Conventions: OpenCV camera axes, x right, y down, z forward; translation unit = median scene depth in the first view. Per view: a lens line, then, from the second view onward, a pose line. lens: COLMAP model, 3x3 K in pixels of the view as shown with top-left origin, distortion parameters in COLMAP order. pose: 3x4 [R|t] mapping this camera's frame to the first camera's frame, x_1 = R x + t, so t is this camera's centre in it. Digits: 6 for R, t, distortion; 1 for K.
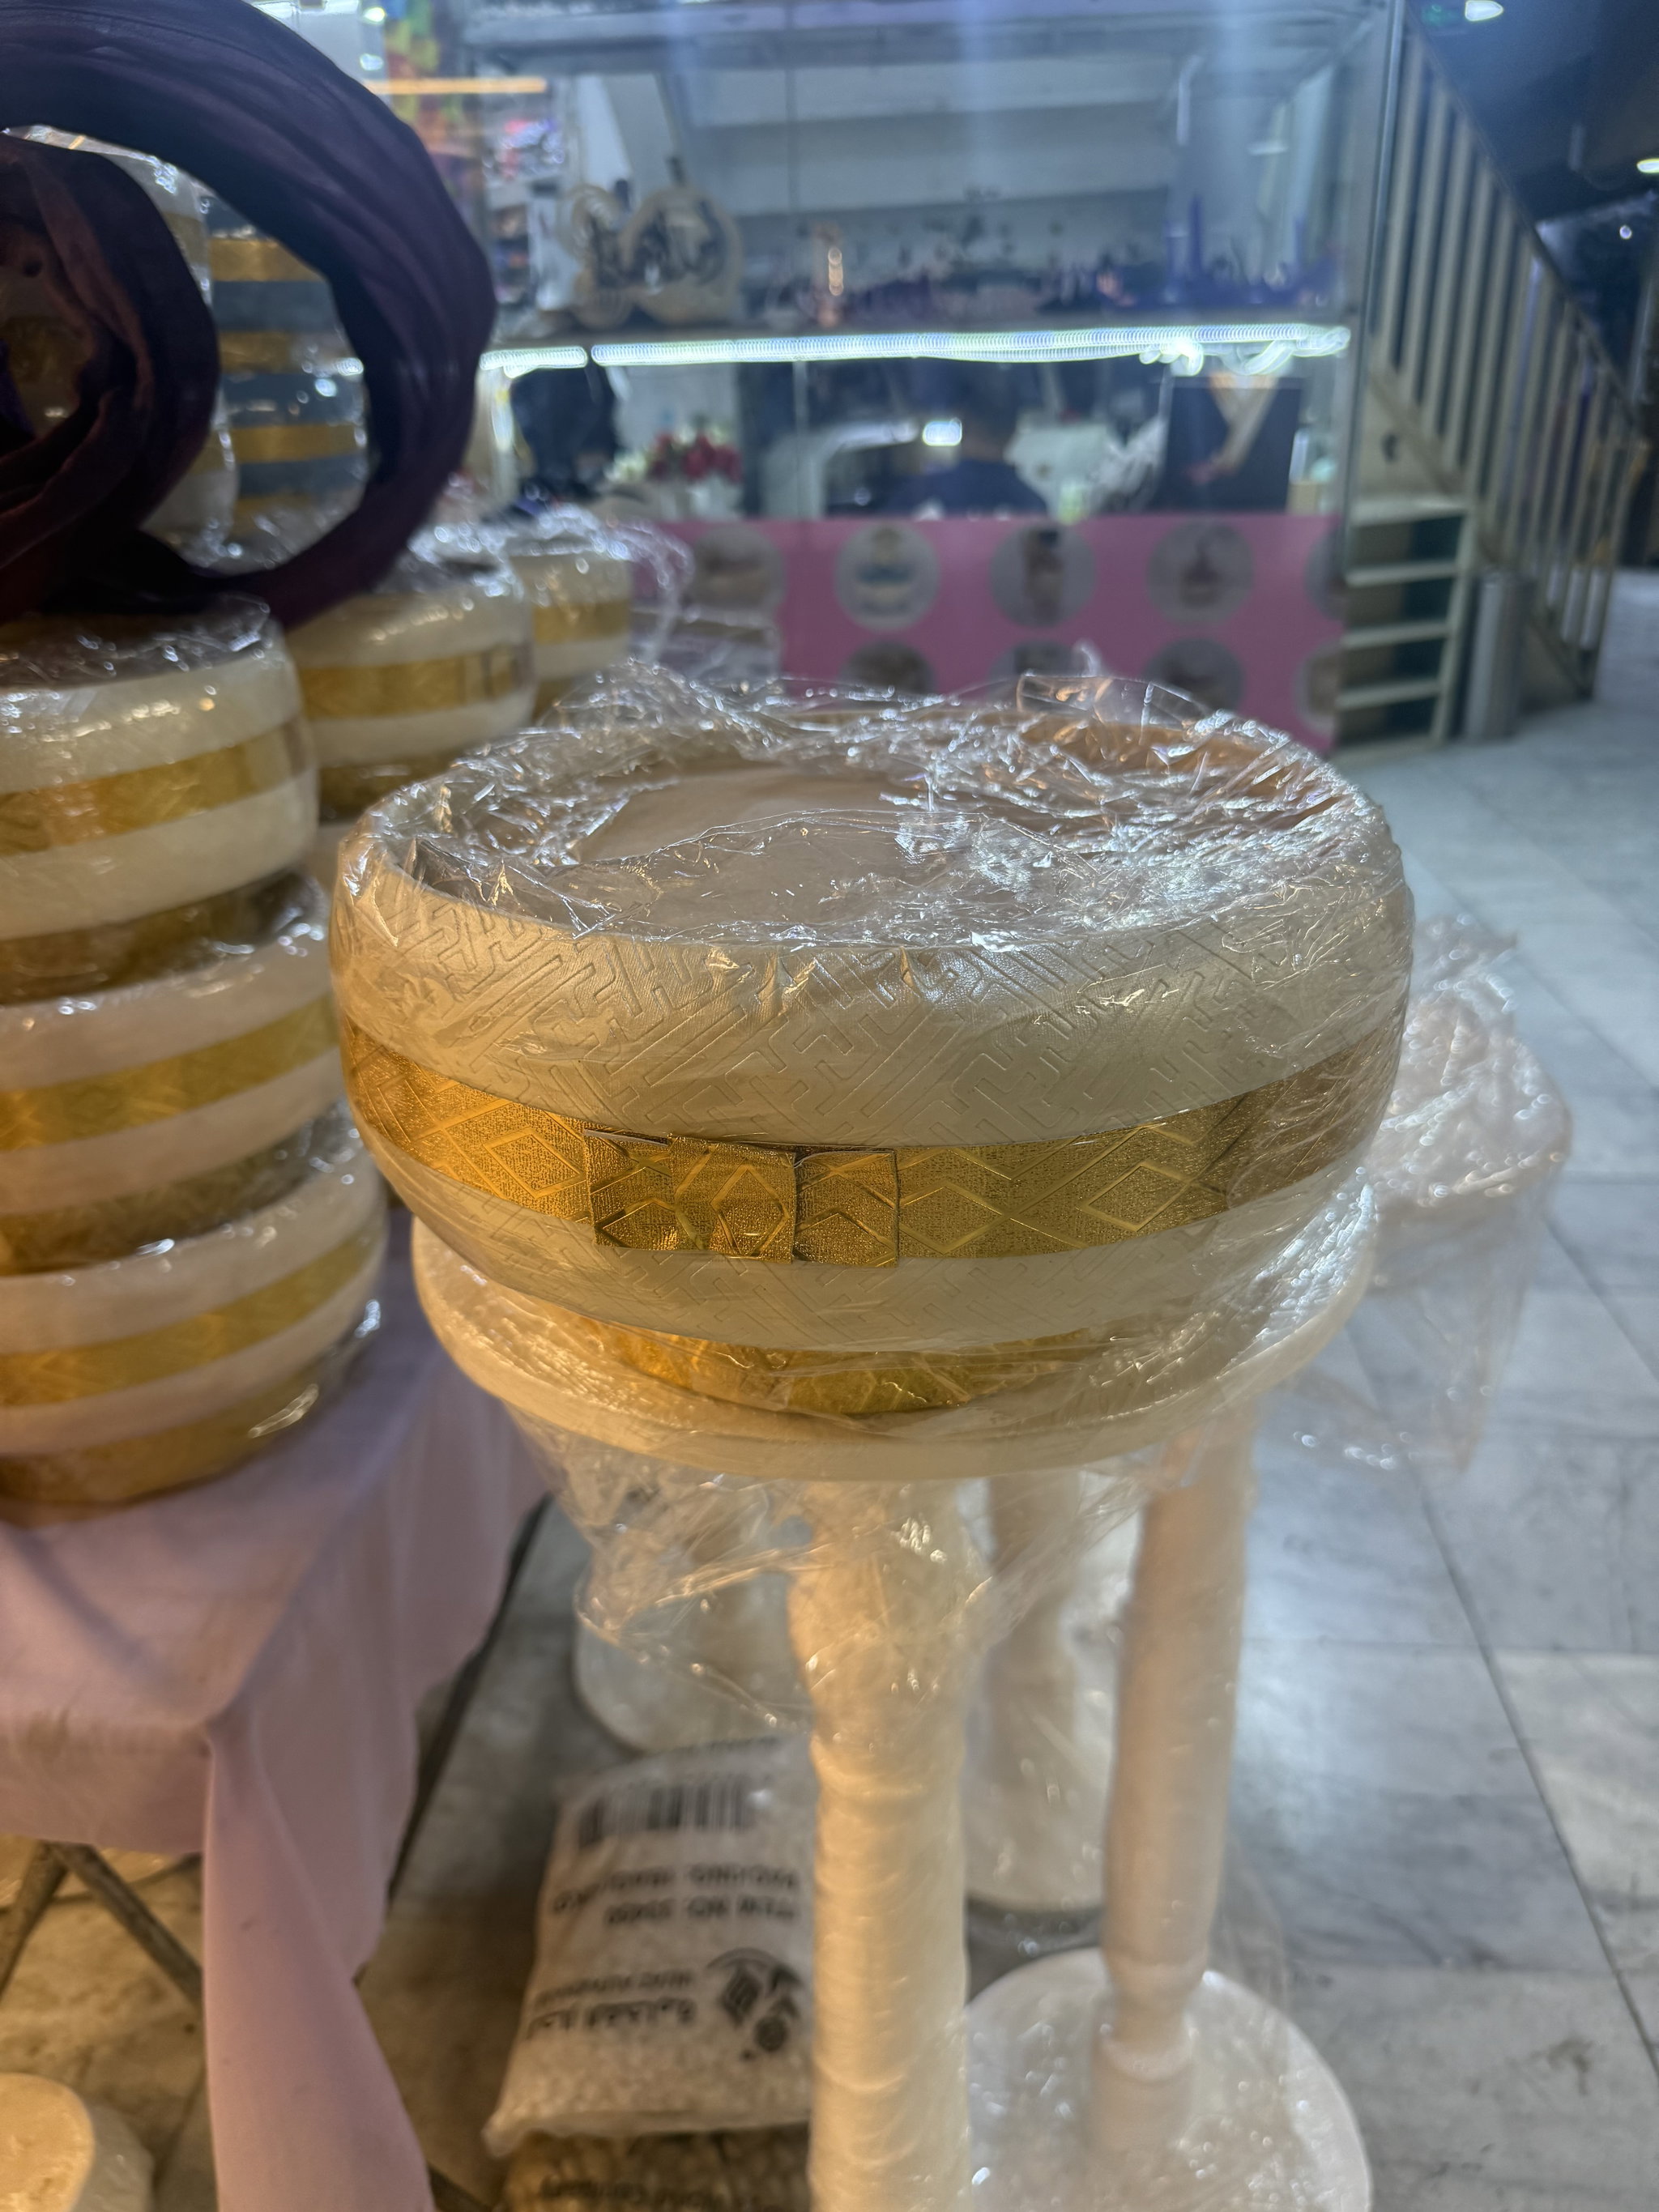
lens RADIAL K [[1608.7, 0, 815.8], [0, 1608.7, 1097.0], [0, 0, 1]] dist [-0.020011, -0.005466]
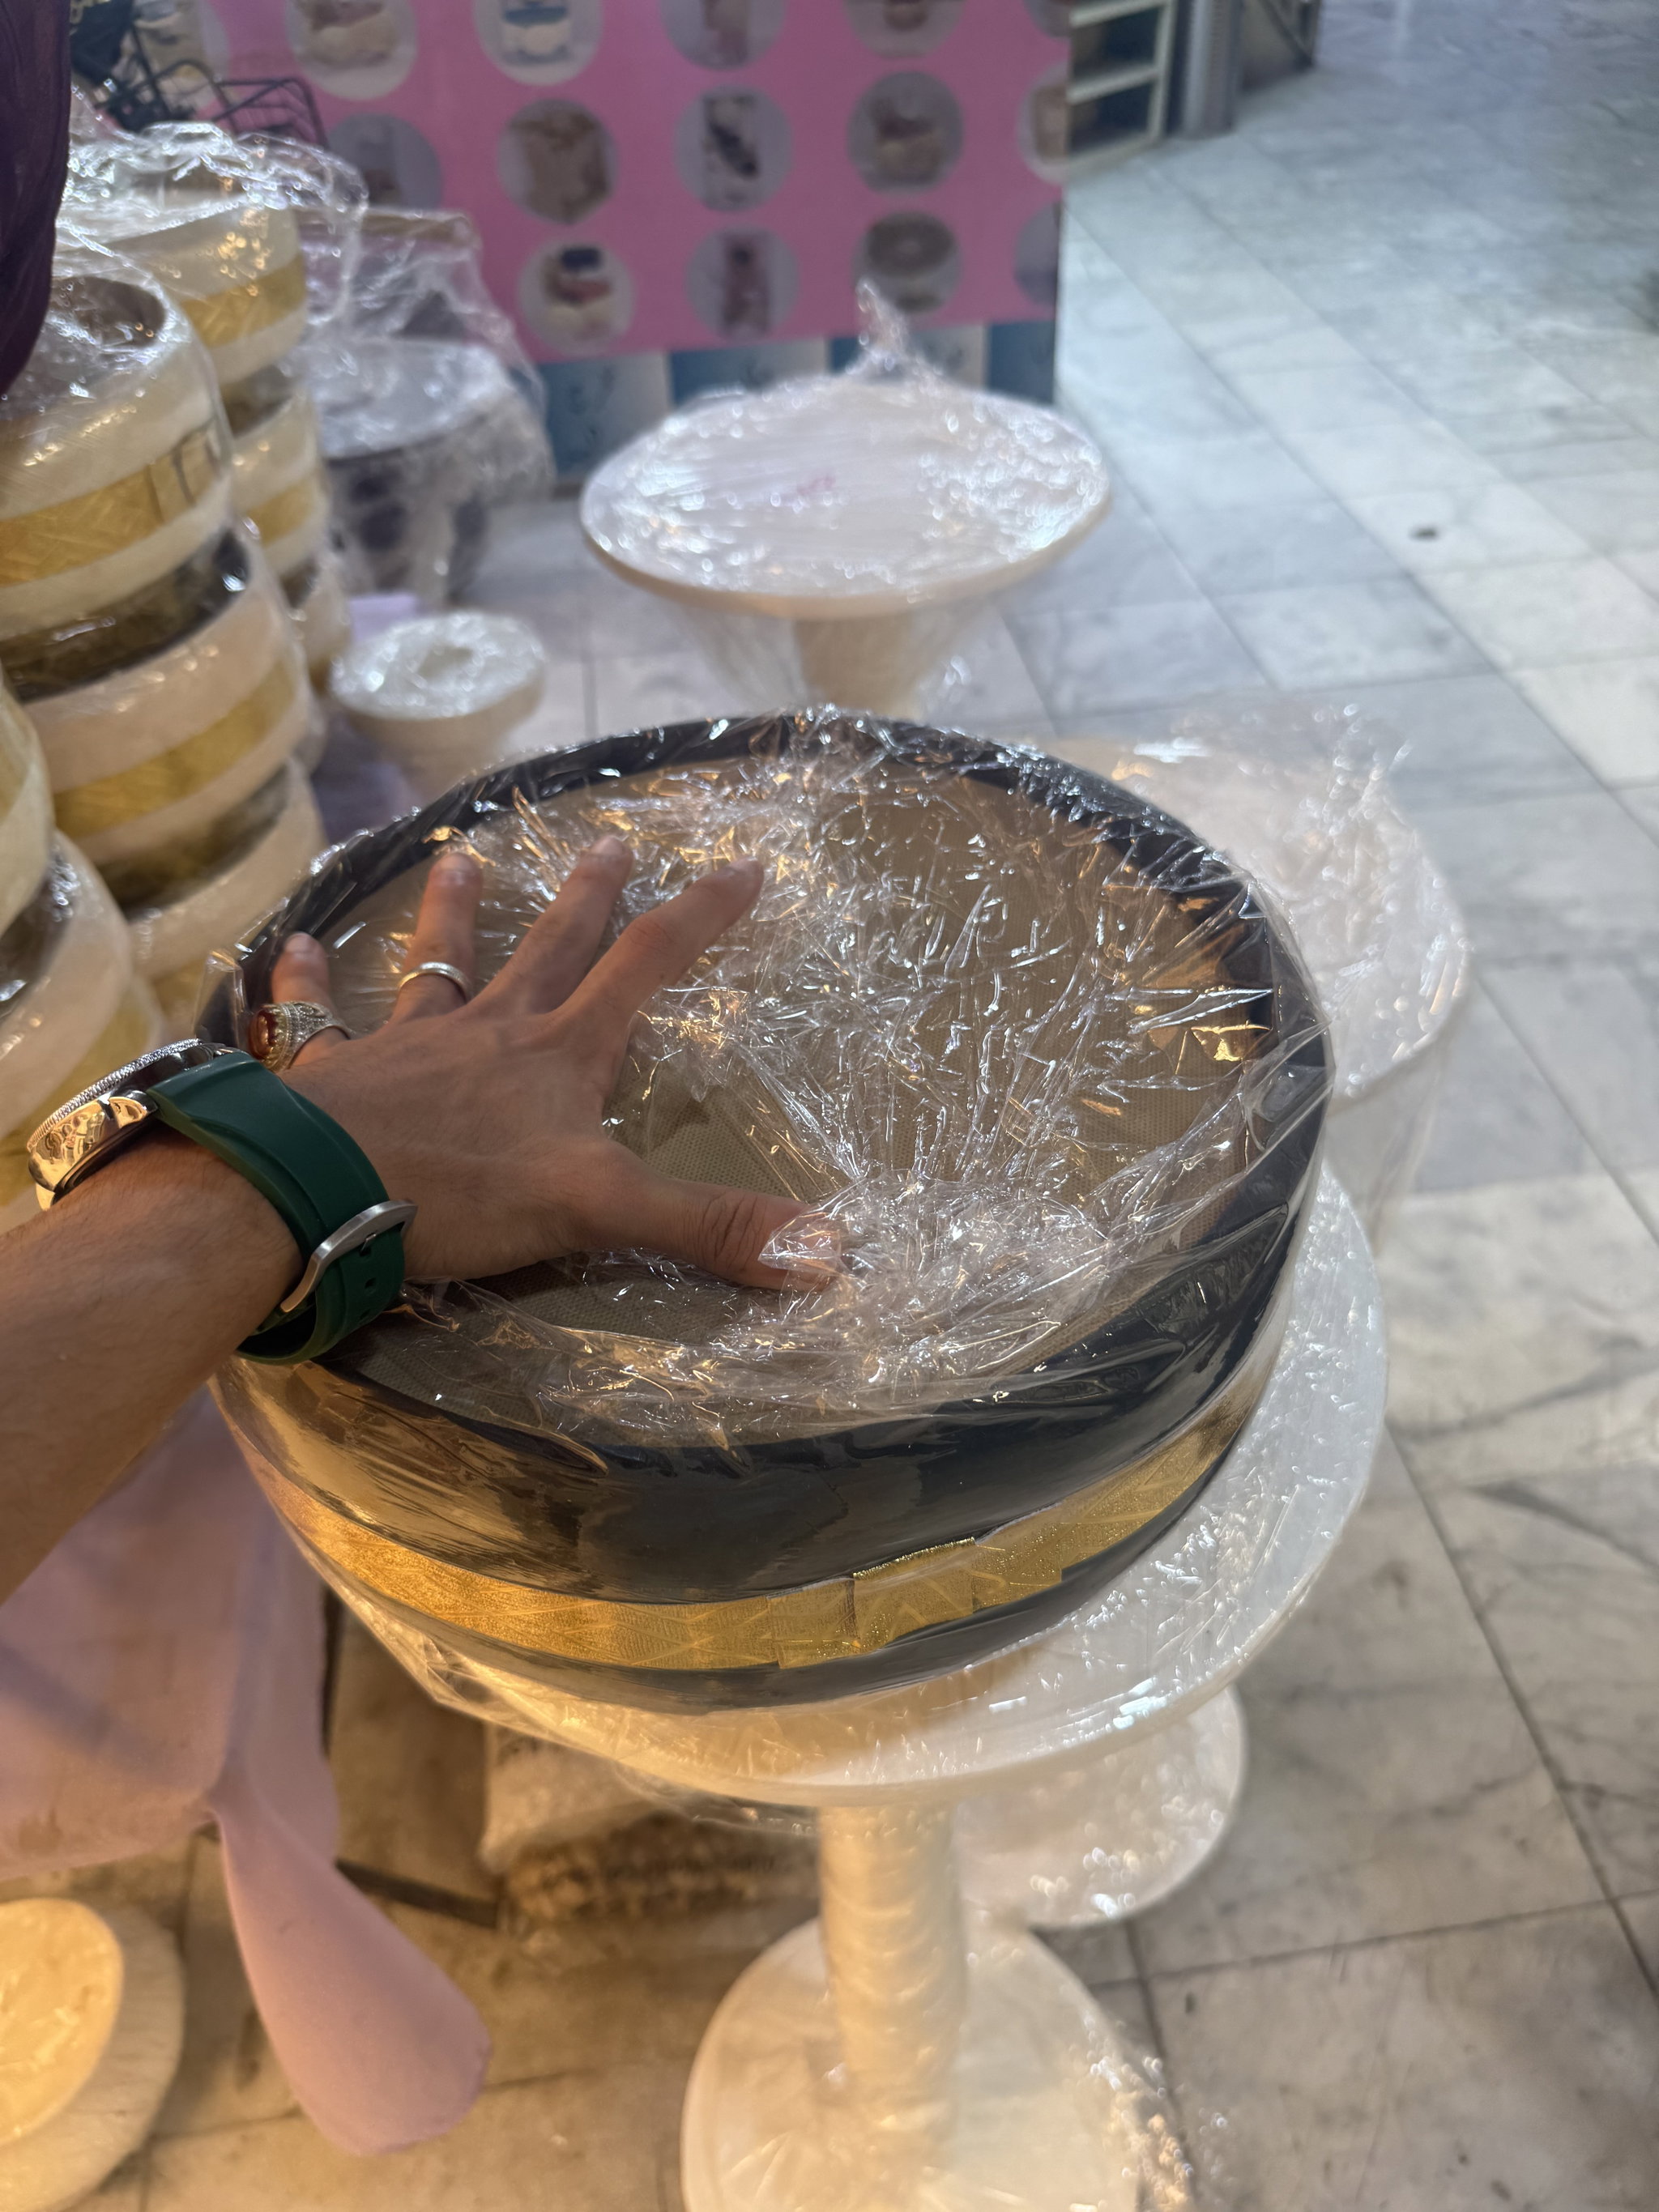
lens RADIAL K [[1608.7, 0, 805.7], [0, 1608.7, 1084.4], [0, 0, 1]] dist [-0.020011, -0.005466]
pose [[0.978967, -0.158218, 0.128802, -0.037716], [0.108257, 0.937973, 0.329374, -0.156089], [-0.172925, -0.308503, 0.935373, 0.074555]]
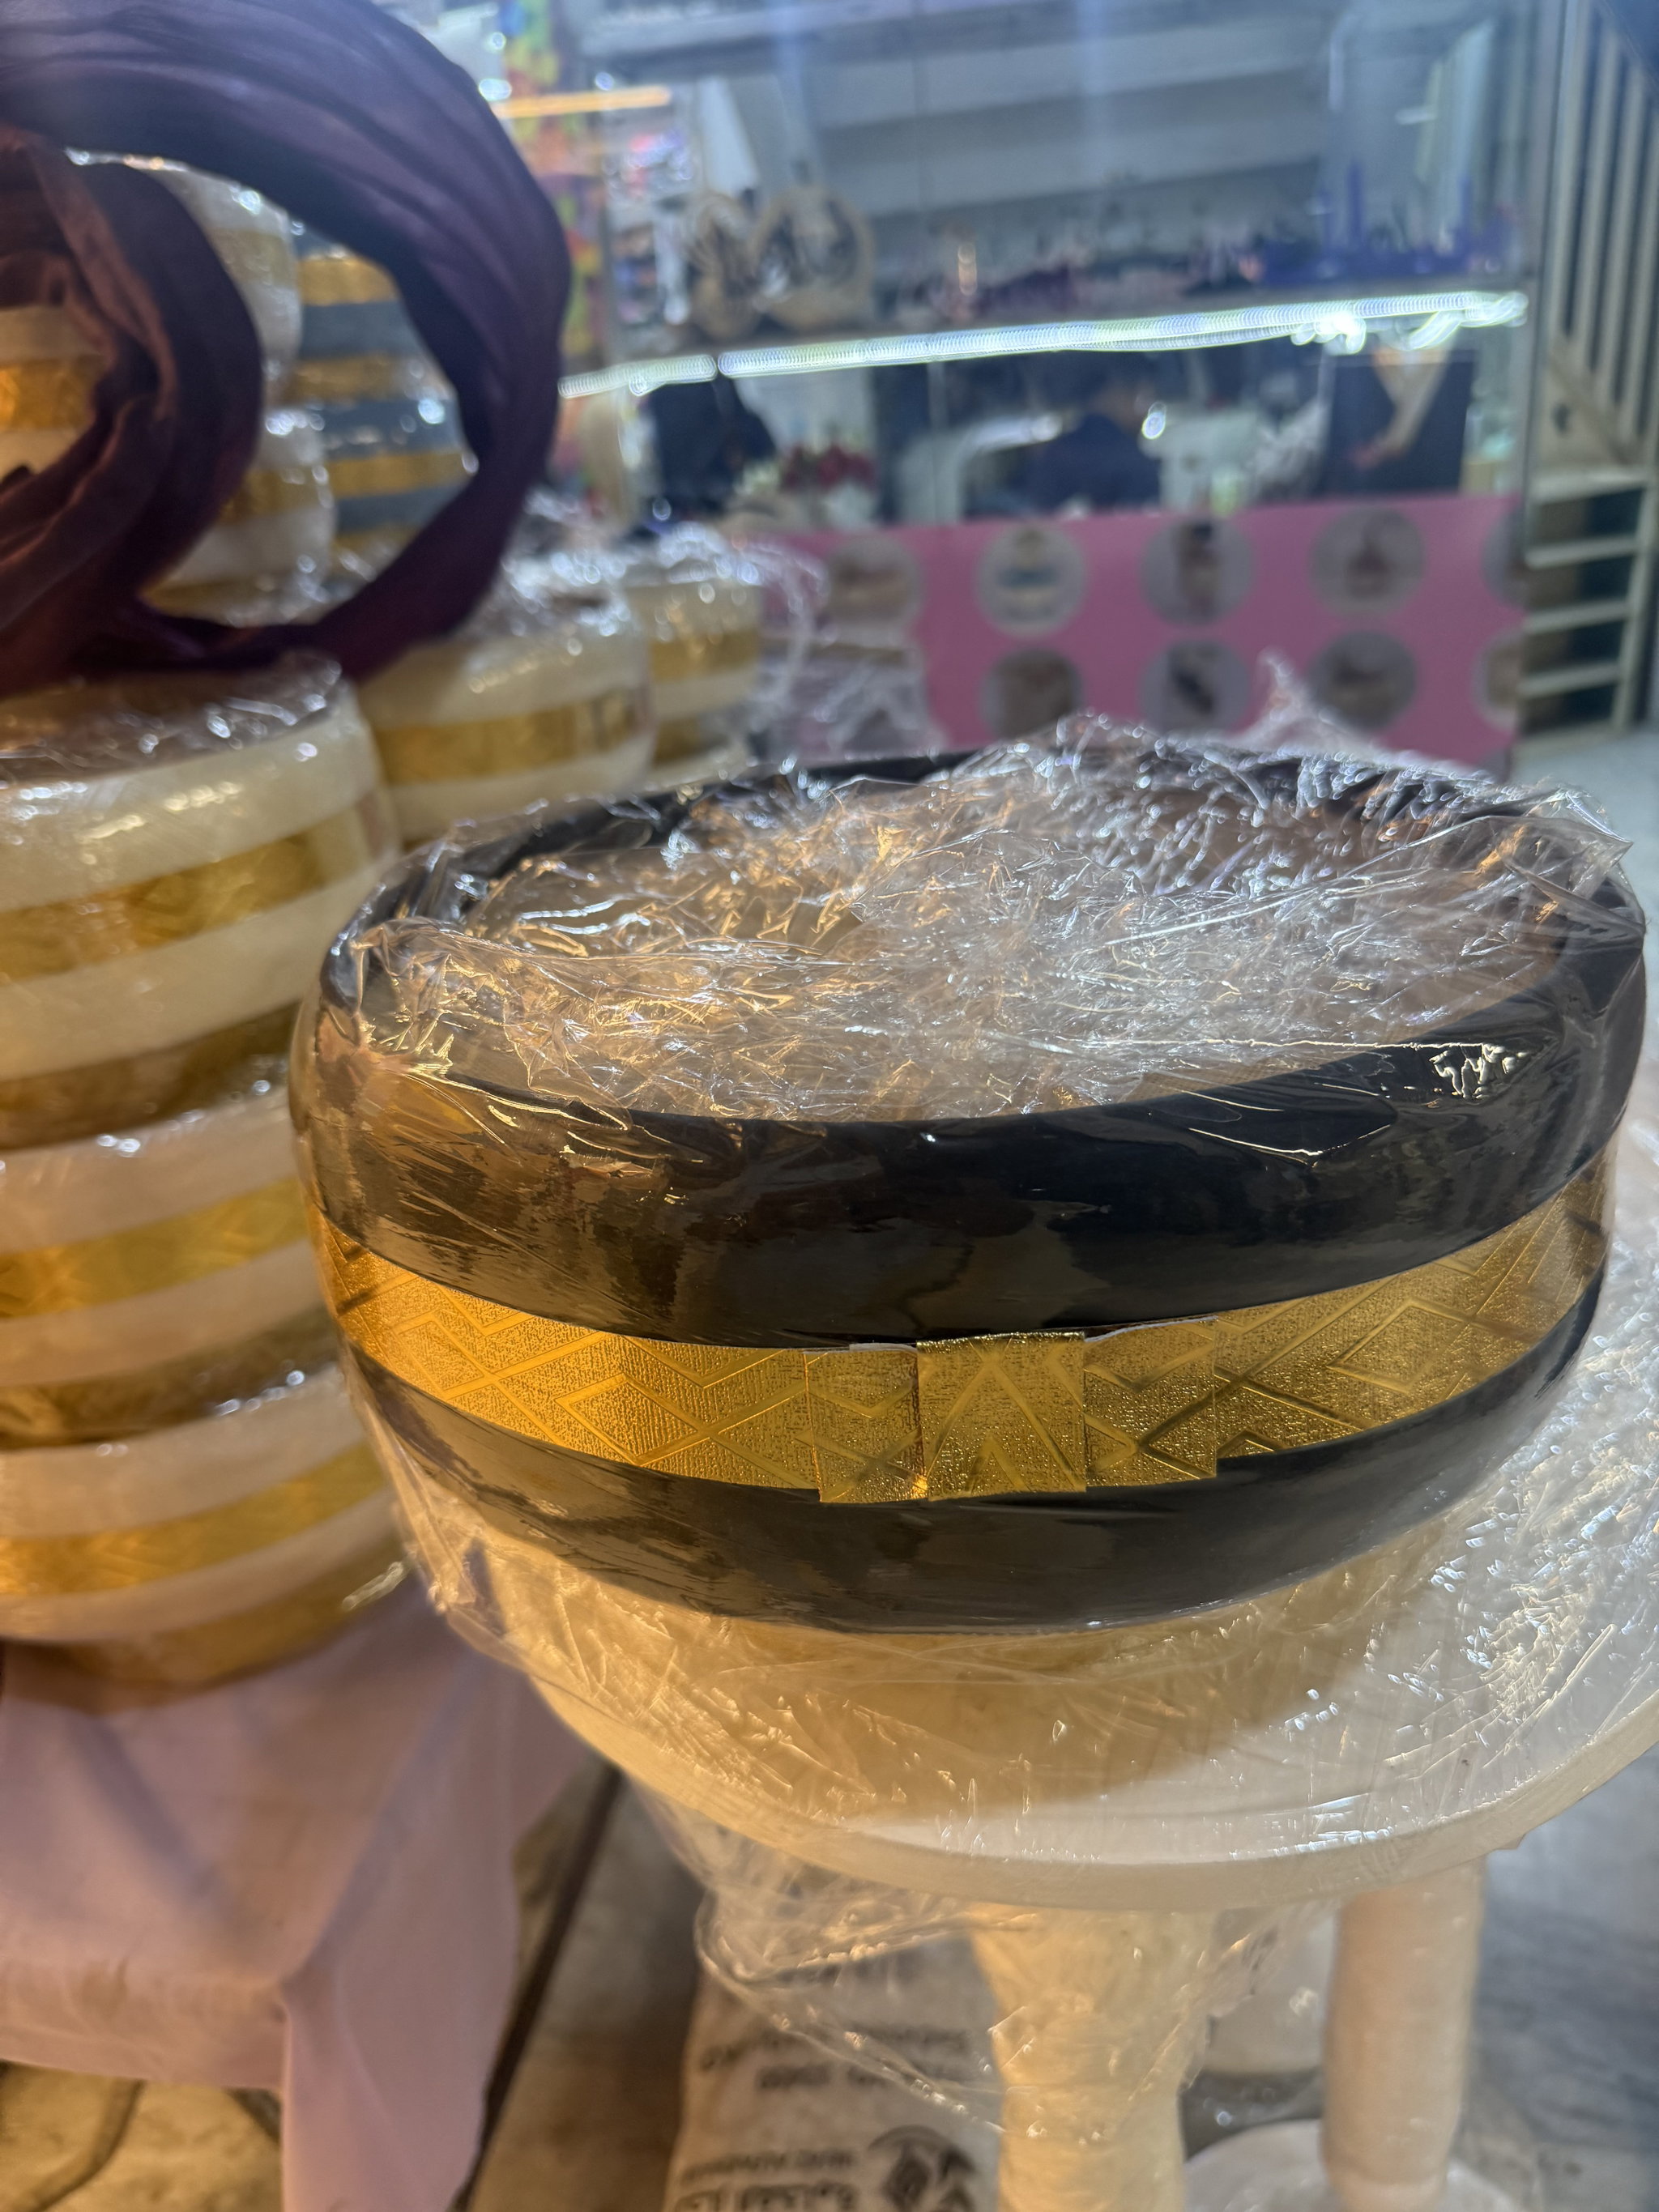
lens RADIAL K [[1608.7, 0, 813.7], [0, 1608.7, 1104.8], [0, 0, 1]] dist [-0.020011, -0.005466]
pose [[0.995638, -0.018019, -0.091539, -0.006104], [0.018041, 0.999837, -0.000587, -0.036625], [0.091535, -0.001067, 0.995801, 0.091876]]
